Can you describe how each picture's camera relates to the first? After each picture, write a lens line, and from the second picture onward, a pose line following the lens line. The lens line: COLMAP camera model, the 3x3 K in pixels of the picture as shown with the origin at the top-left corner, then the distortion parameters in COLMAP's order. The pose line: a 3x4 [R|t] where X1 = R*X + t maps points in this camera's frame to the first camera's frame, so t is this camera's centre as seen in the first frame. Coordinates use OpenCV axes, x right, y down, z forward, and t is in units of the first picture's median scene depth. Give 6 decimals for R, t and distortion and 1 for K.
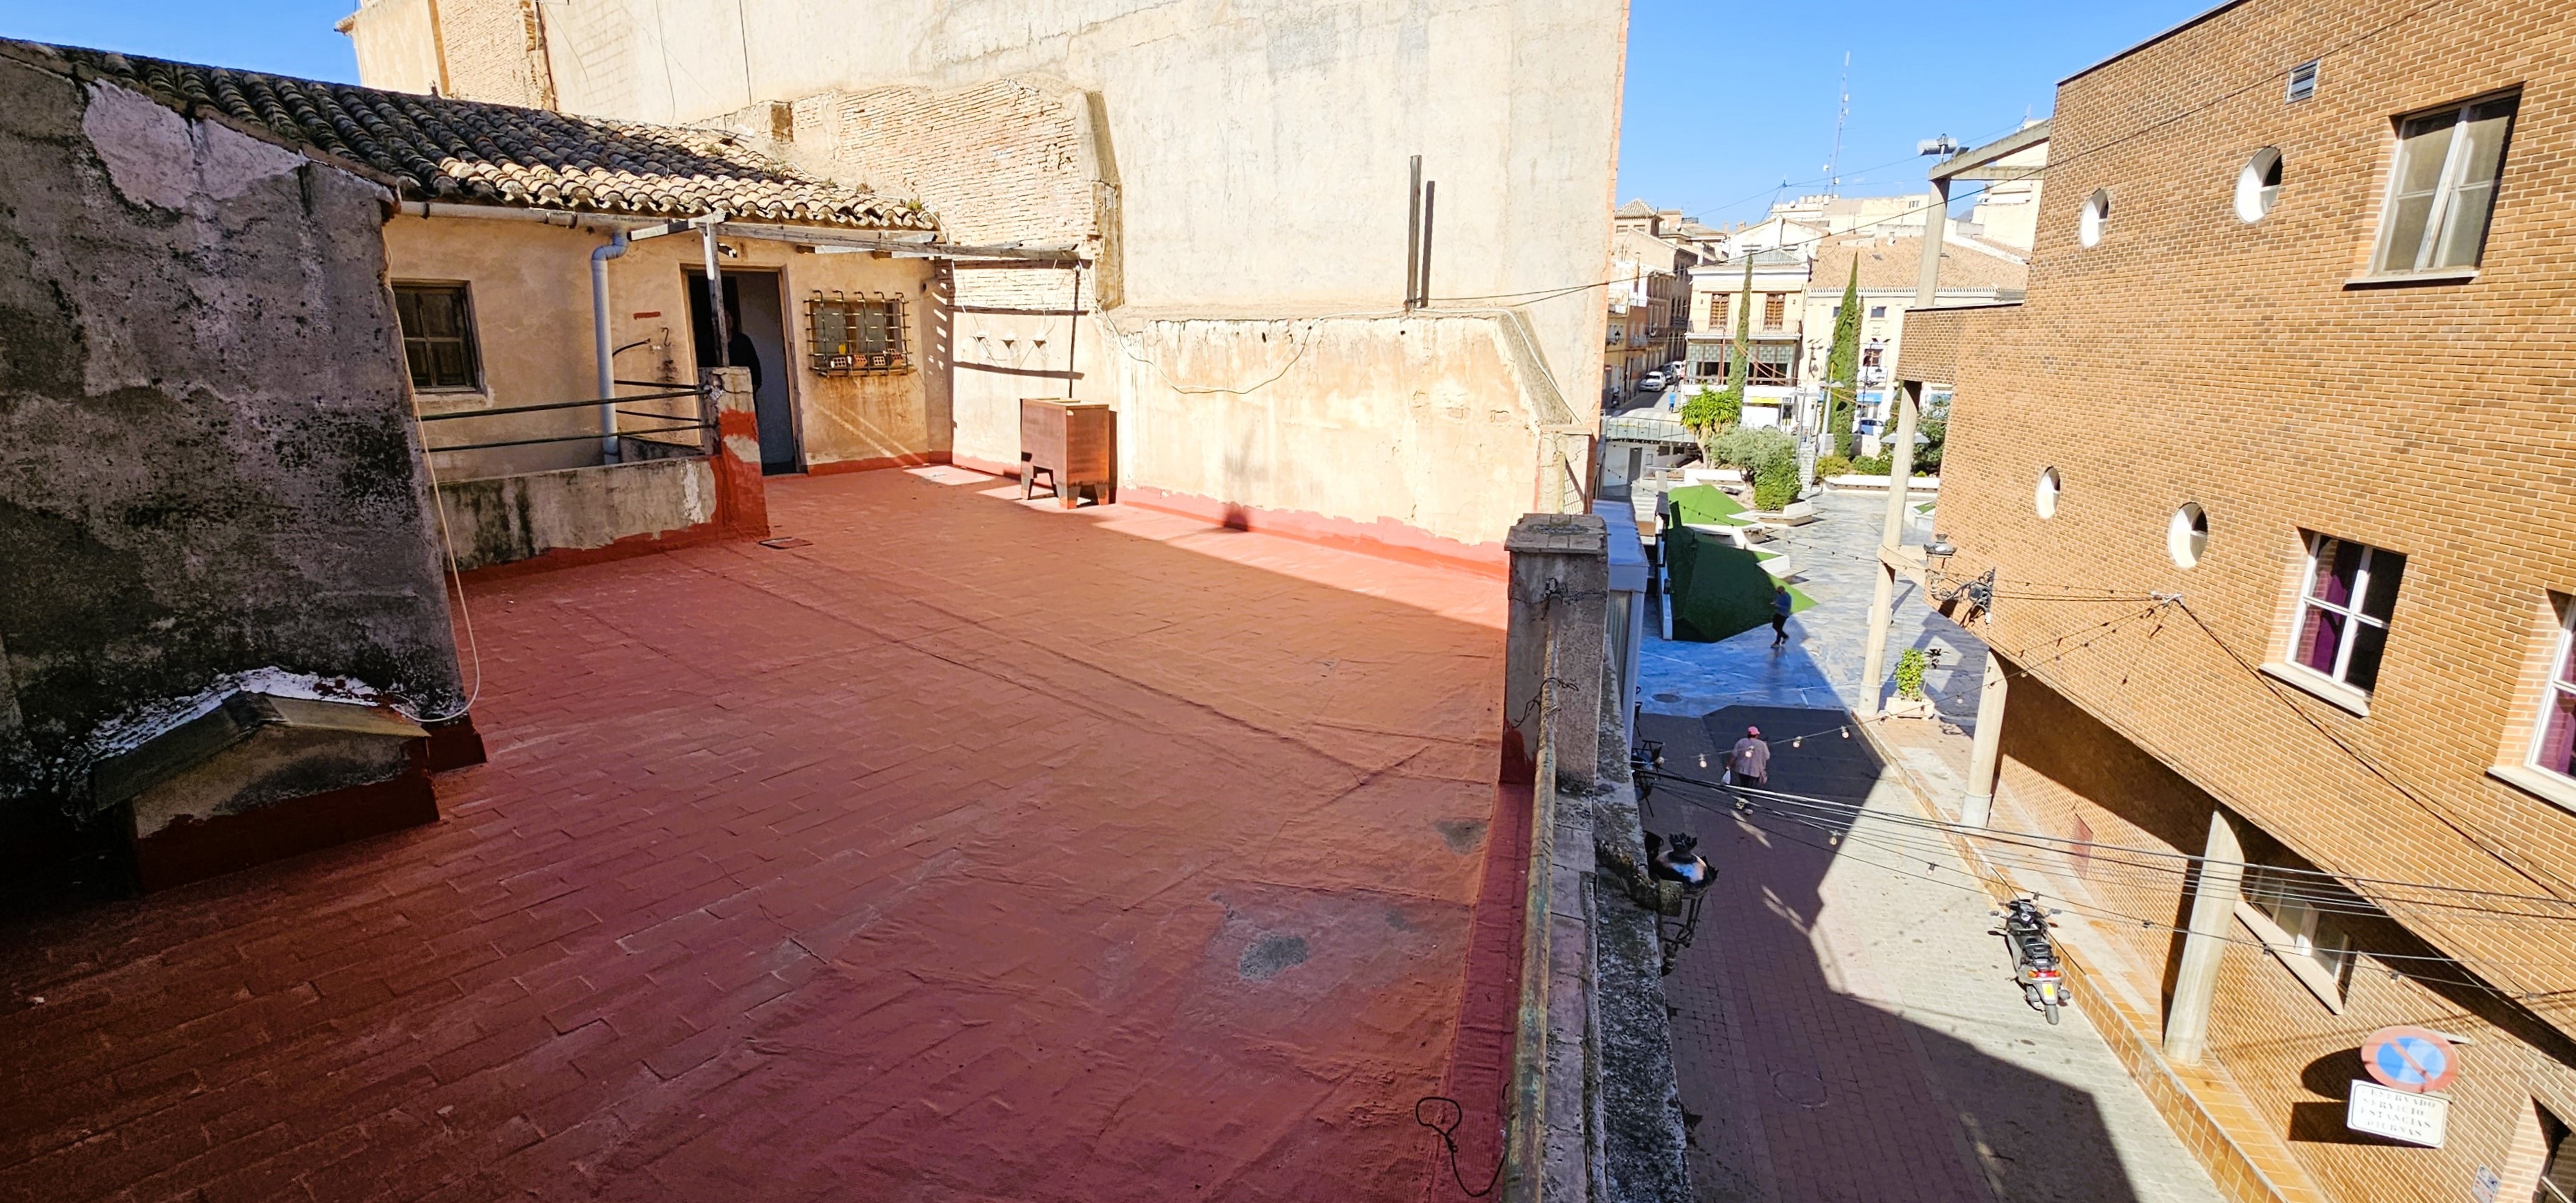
lens RADIAL K [[1128.4, 0, 1288.0], [0, 1128.4, 601.5], [0, 0, 1]] dist [0.003548, 0.000237]
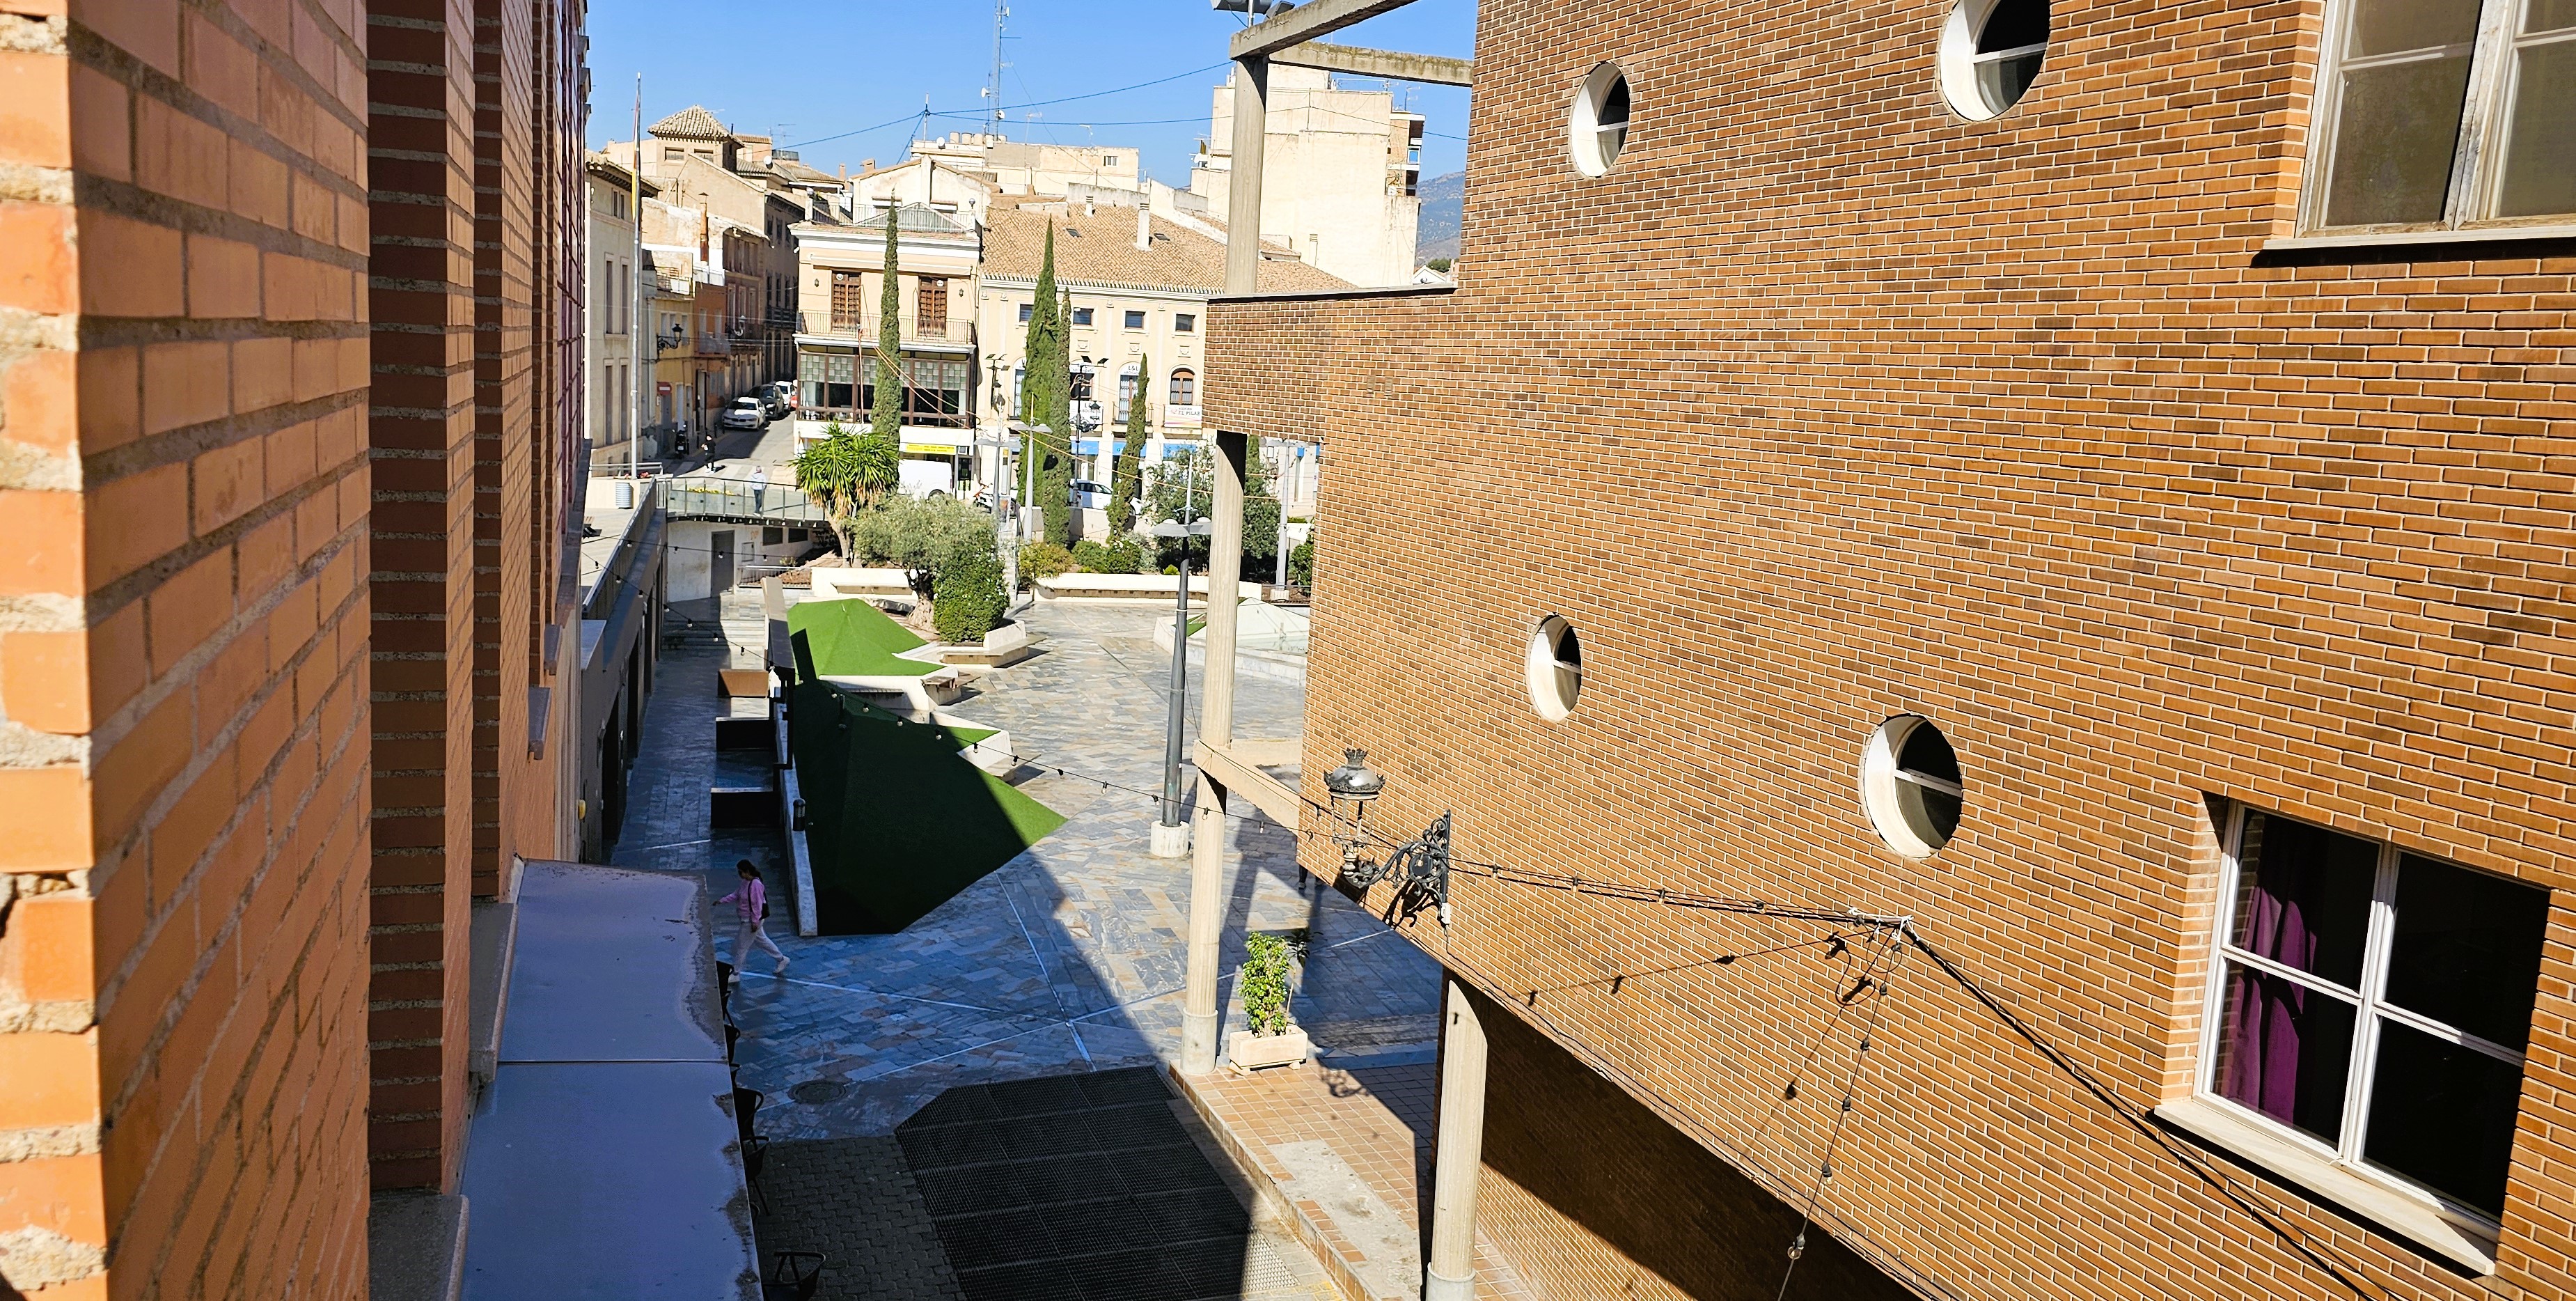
lens RADIAL K [[1942.5, 0, 1242.7], [0, 1942.5, 643.3], [0, 0, 1]] dist [0.126823, -0.203827]
pose [[0.849813, -0.037824, 0.525726, 0.038649], [0.076951, 0.995638, -0.052755, -0.025215], [-0.521437, 0.085287, 0.849017, 0.120963]]
